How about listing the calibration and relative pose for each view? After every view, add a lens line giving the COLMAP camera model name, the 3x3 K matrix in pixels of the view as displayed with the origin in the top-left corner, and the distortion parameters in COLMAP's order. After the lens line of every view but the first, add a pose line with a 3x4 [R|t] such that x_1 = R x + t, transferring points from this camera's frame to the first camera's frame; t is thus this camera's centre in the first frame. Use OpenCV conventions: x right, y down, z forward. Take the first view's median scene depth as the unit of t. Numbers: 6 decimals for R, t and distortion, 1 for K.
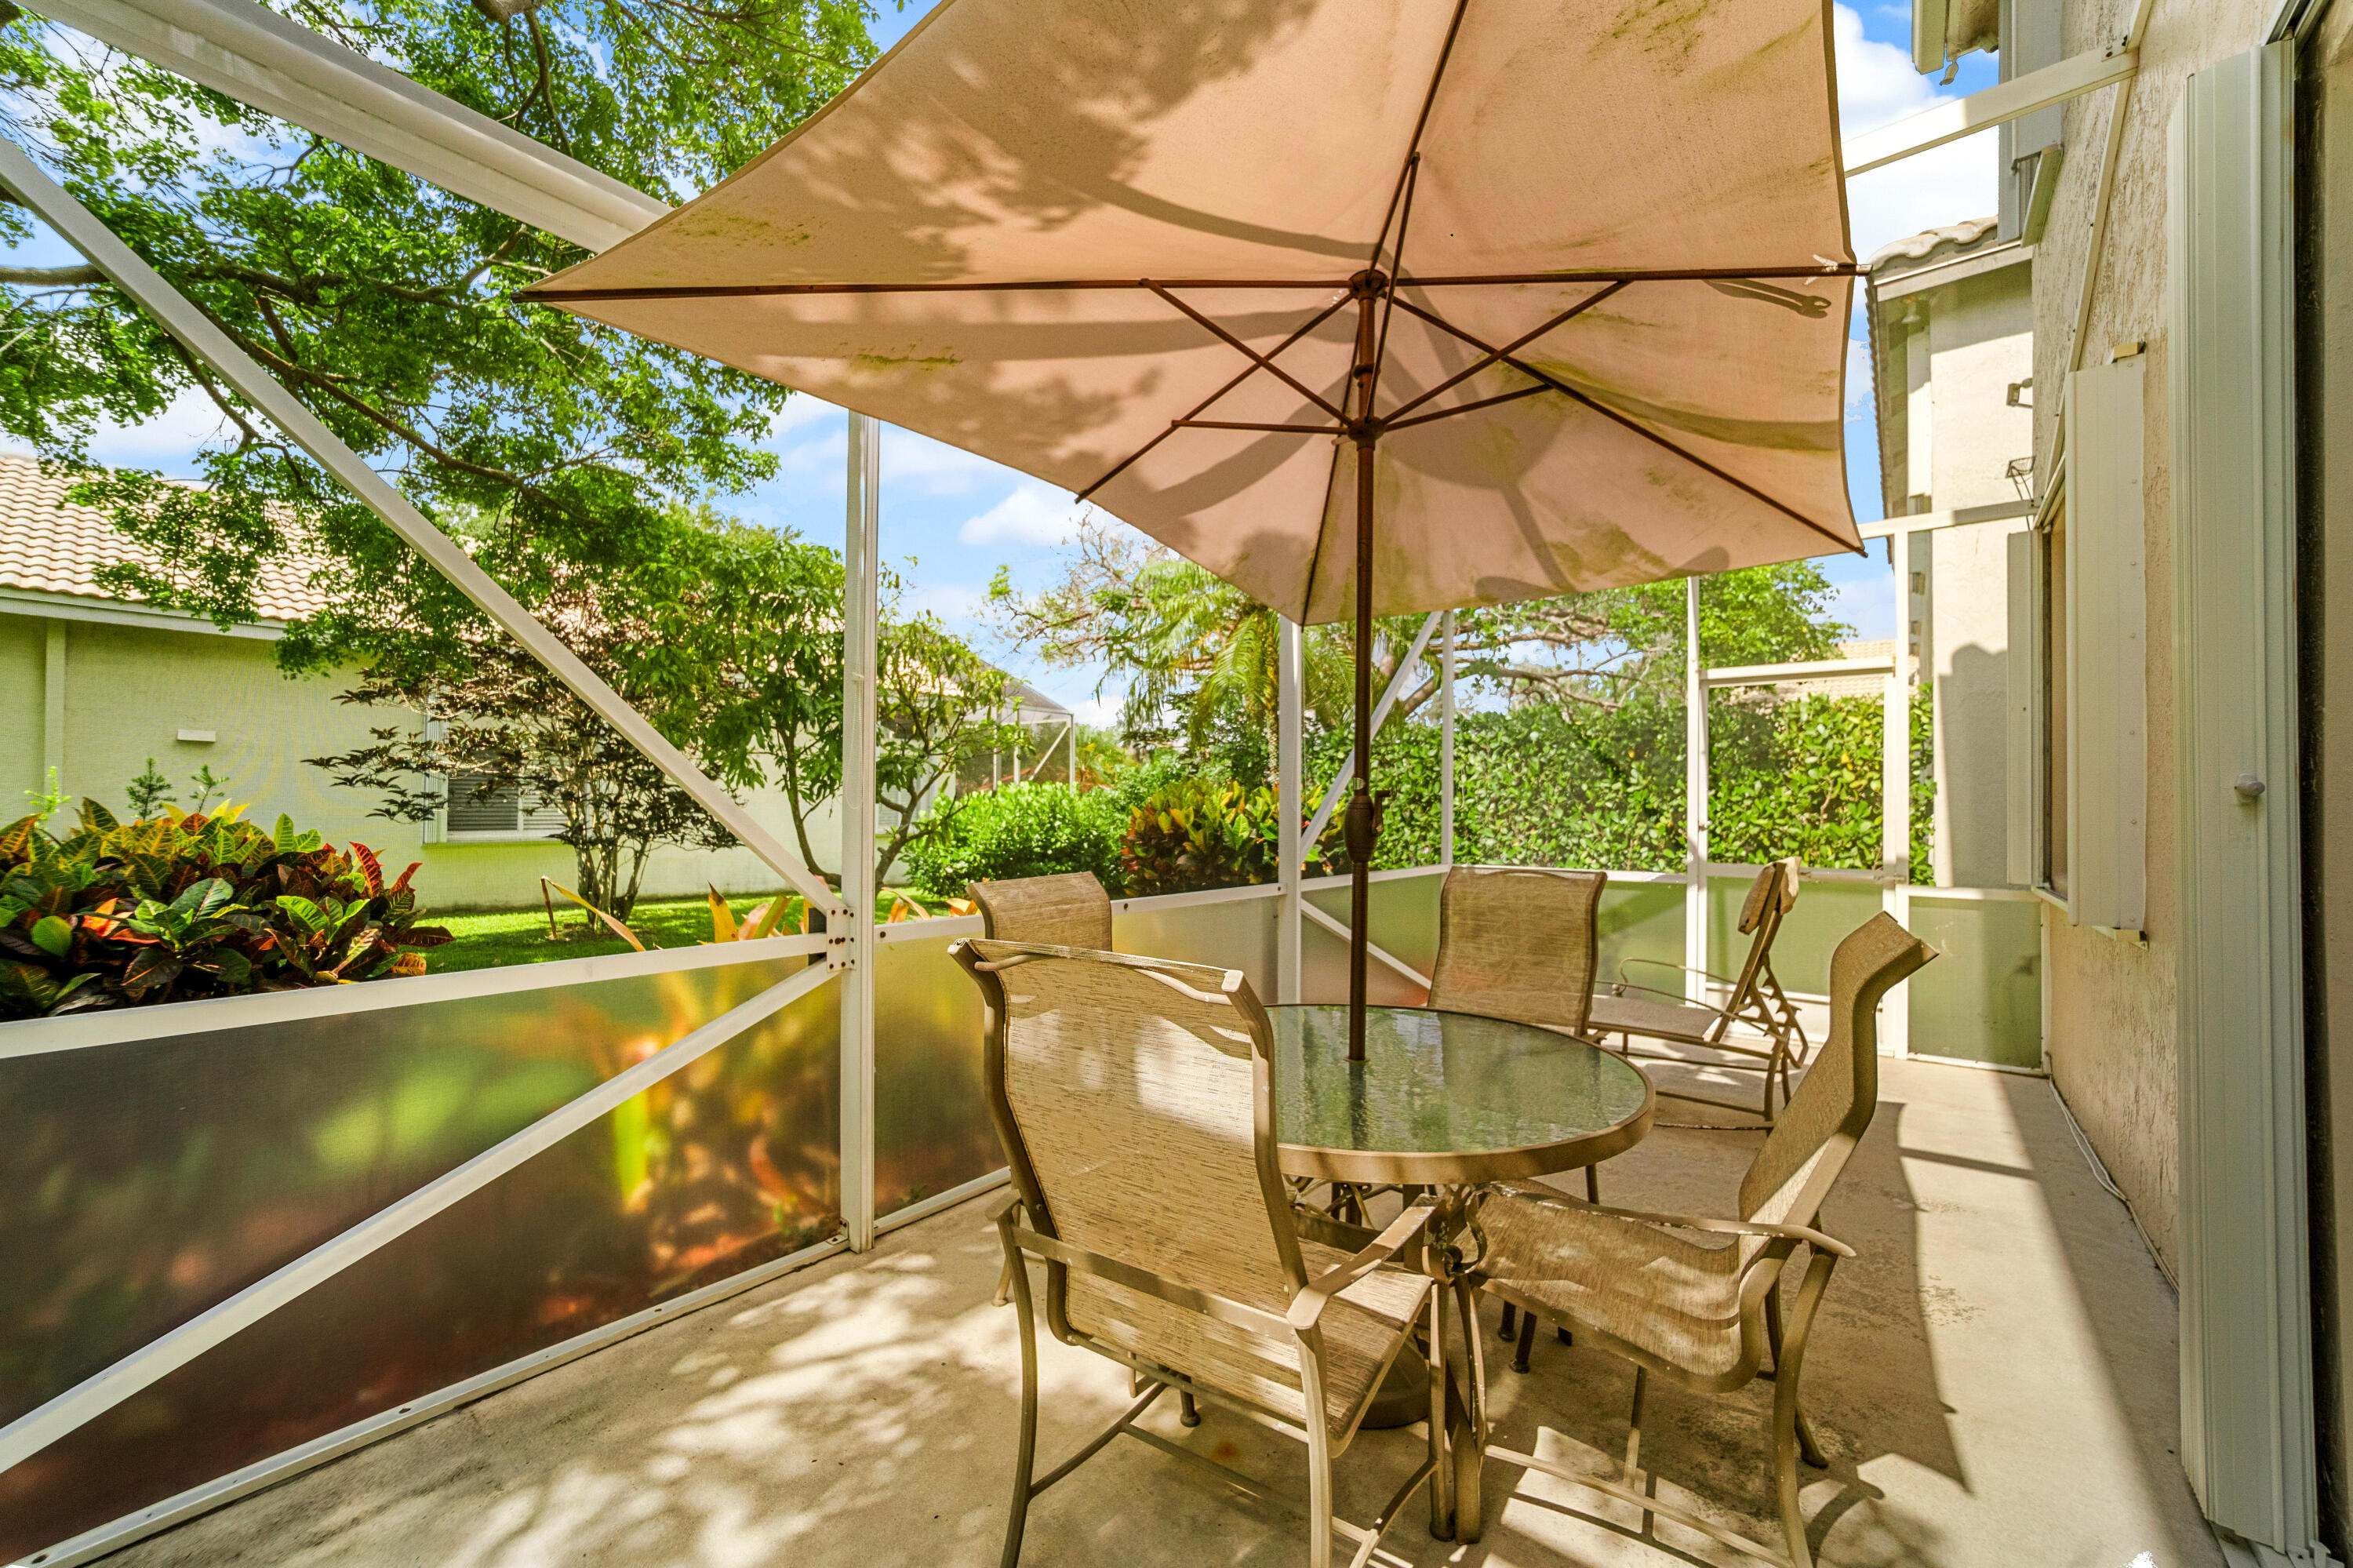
lens RADIAL K [[913.5, 0, 1156.4], [0, 913.5, 794.0], [0, 0, 1]] dist [-0.000182, 0.000075]
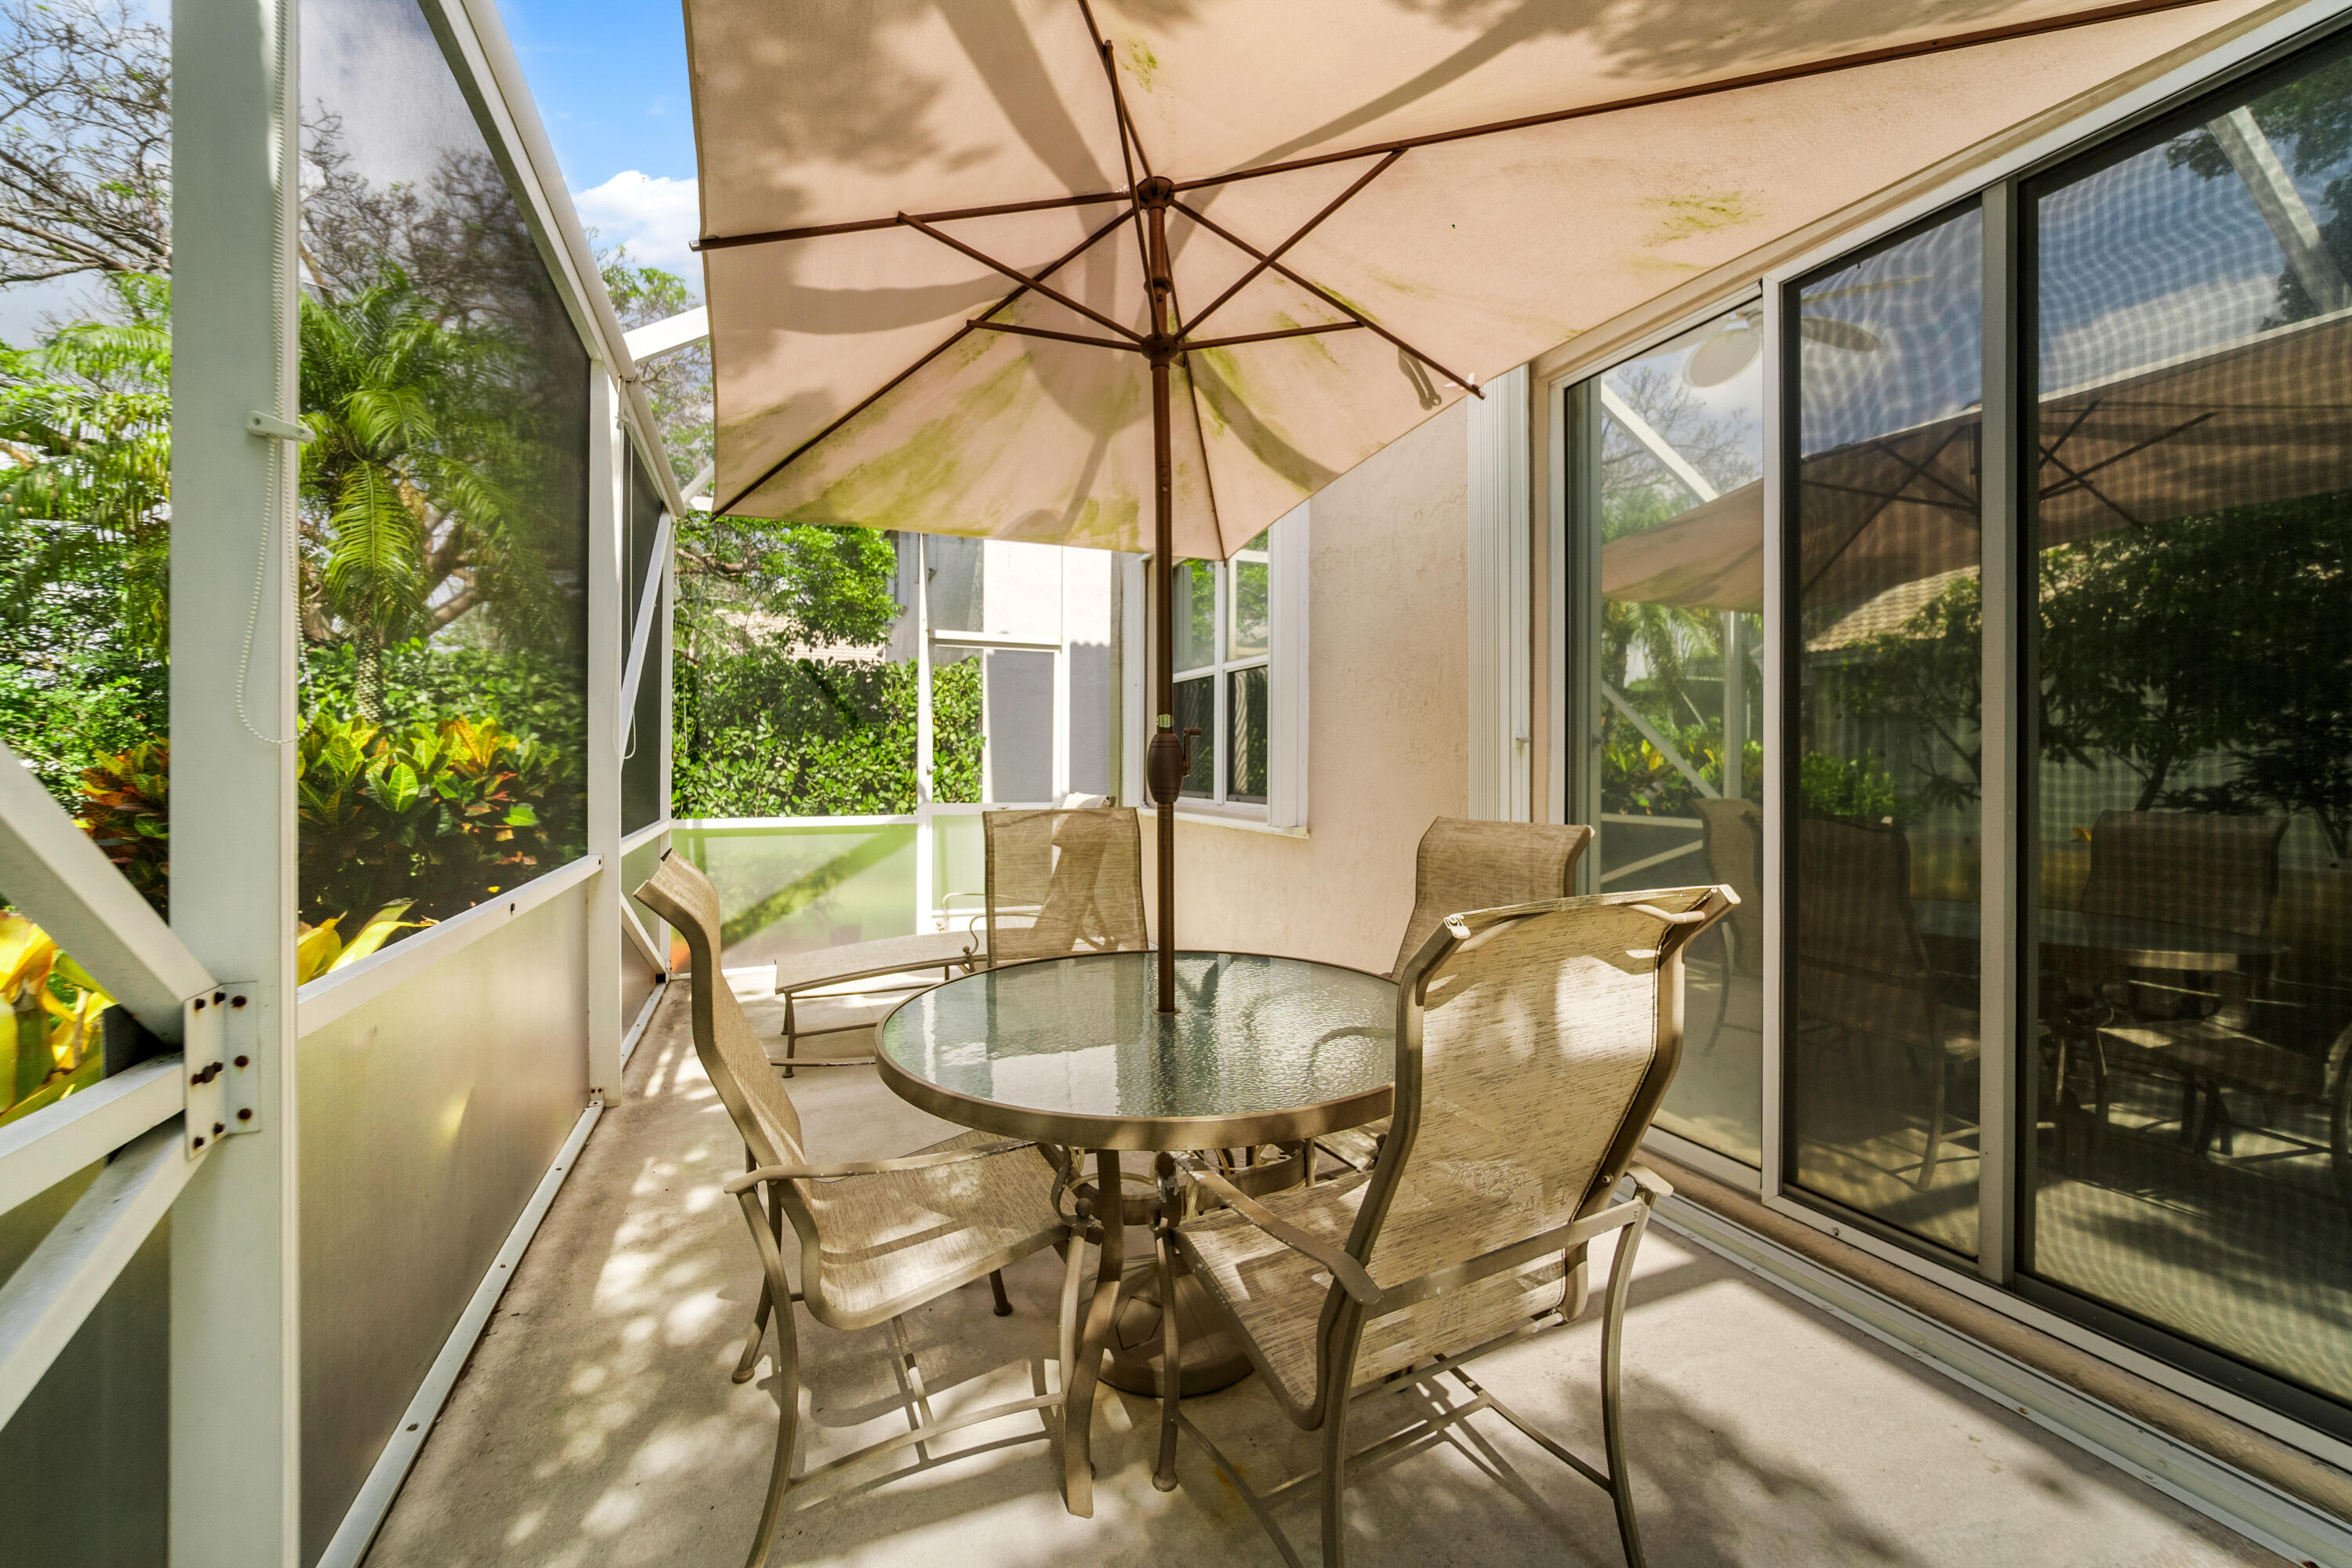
lens RADIAL K [[913.1, 0, 1163.7], [0, 913.1, 767.0], [0, 0, 1]] dist [-0.000182, 0.000075]
pose [[0.472999, -0.011745, 0.880985, -0.168803], [-0.009952, 0.999776, 0.018672, 0.005085], [-0.881007, -0.017599, 0.472776, 0.150119]]
